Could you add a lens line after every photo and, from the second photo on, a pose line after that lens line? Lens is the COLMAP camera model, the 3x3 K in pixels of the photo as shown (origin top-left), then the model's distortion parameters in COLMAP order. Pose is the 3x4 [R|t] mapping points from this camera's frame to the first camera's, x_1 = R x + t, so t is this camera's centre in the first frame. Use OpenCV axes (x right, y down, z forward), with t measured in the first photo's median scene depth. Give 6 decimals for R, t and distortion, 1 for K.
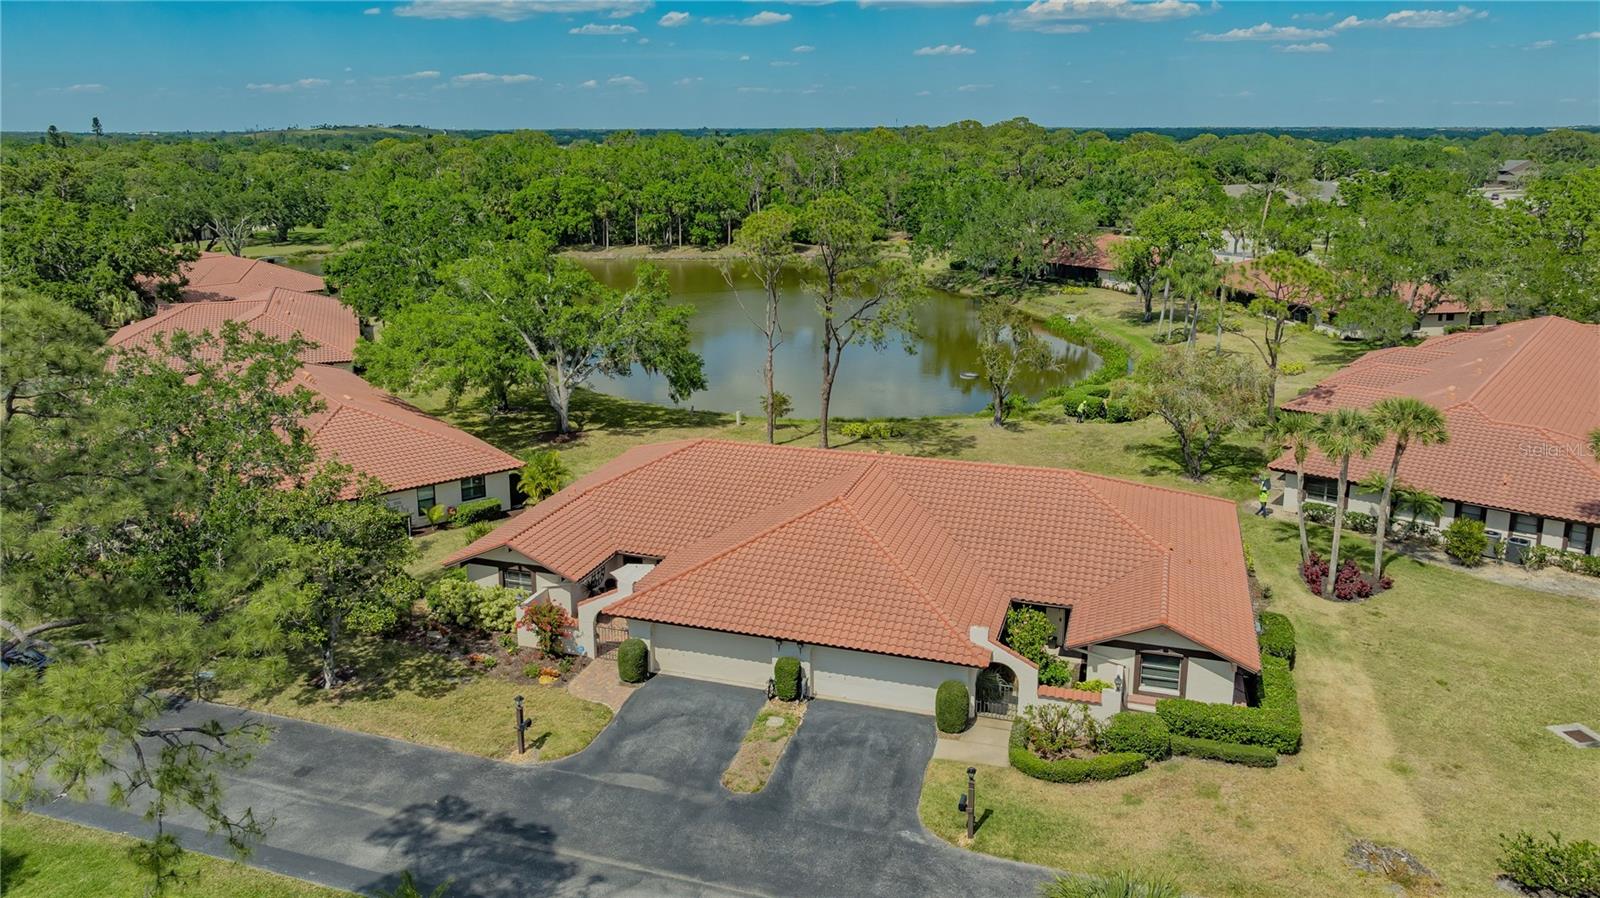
lens RADIAL K [[1130.6, 0, 803.3], [0, 1130.6, 450.8], [0, 0, 1]] dist [-0.020975, 0.007279]
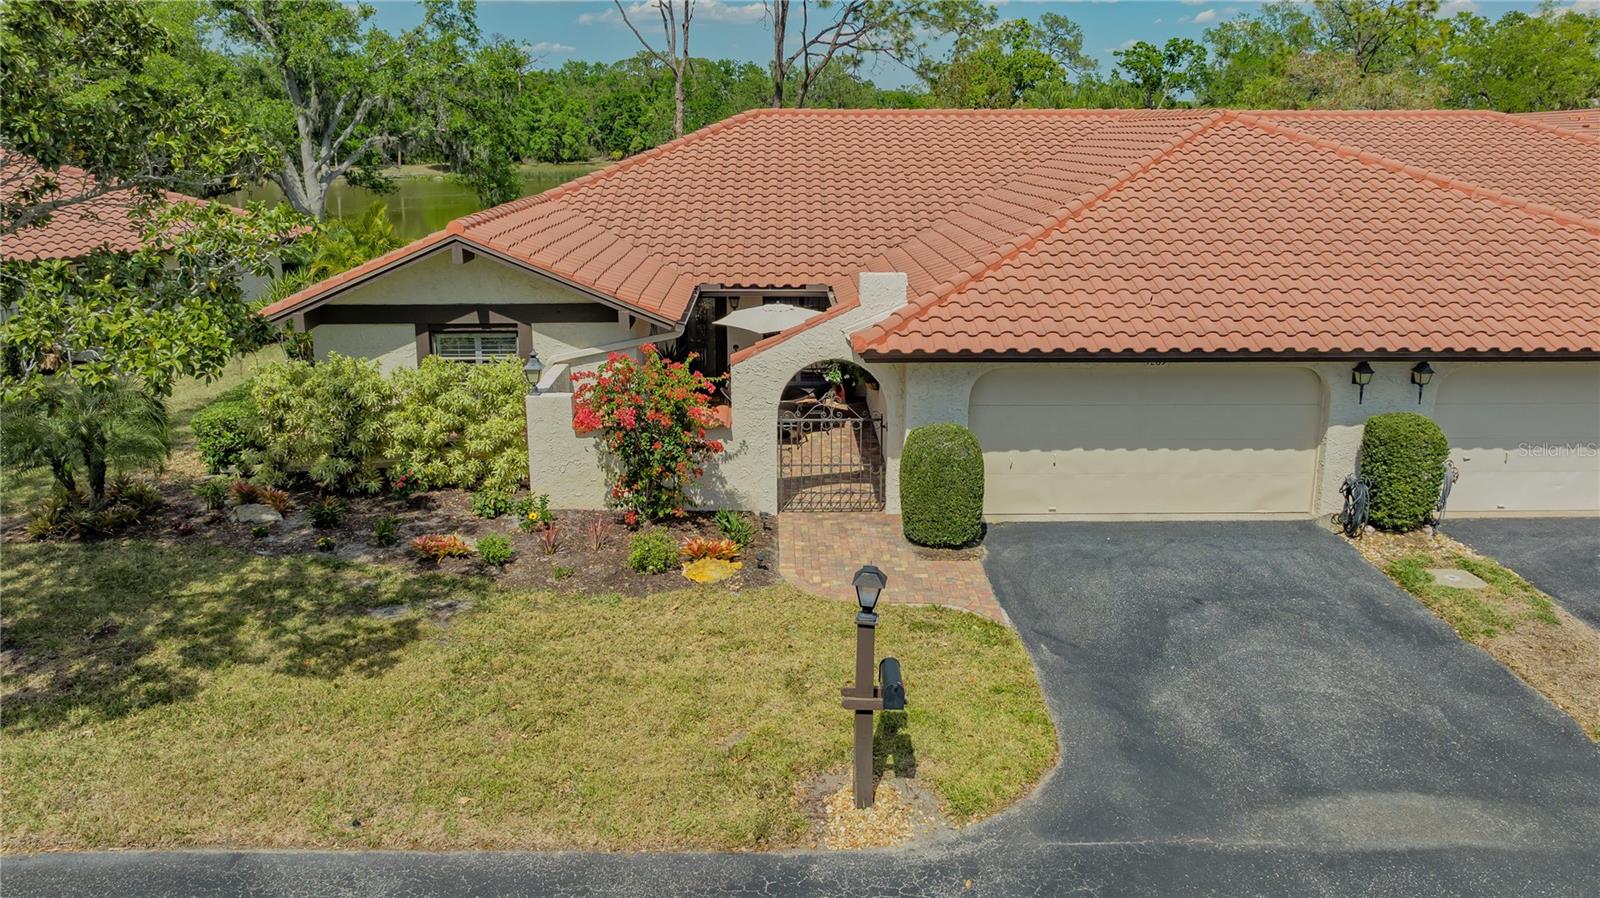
lens RADIAL K [[1151.0, 0, 803.6], [0, 1151.0, 386.2], [0, 0, 1]] dist [-0.022940, 0.009222]
pose [[0.945346, -0.070121, 0.318439, -0.293564], [0.087898, 0.995253, -0.041785, 0.162122], [-0.313998, 0.067491, 0.947022, 0.661058]]
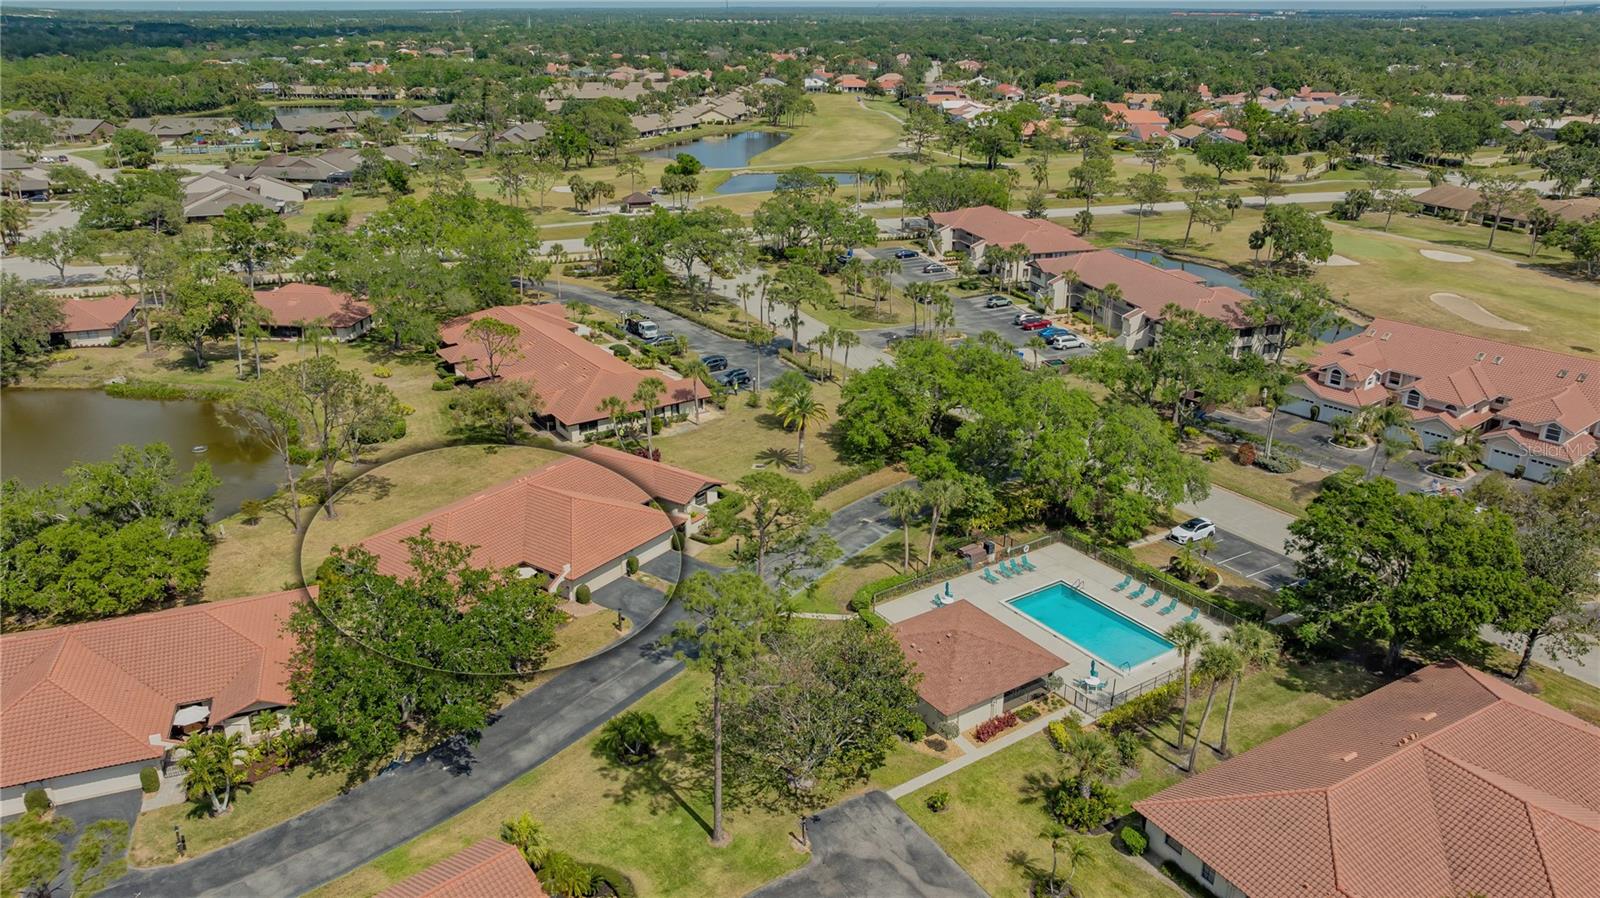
lens RADIAL K [[1151.0, 0, 803.6], [0, 1151.0, 386.2], [0, 0, 1]] dist [-0.022940, 0.009222]
pose [[0.307072, -0.301997, 0.902499, -1.907248], [0.261961, 0.938504, 0.224914, -0.587328], [-0.914923, 0.167355, 0.367299, -0.304683]]
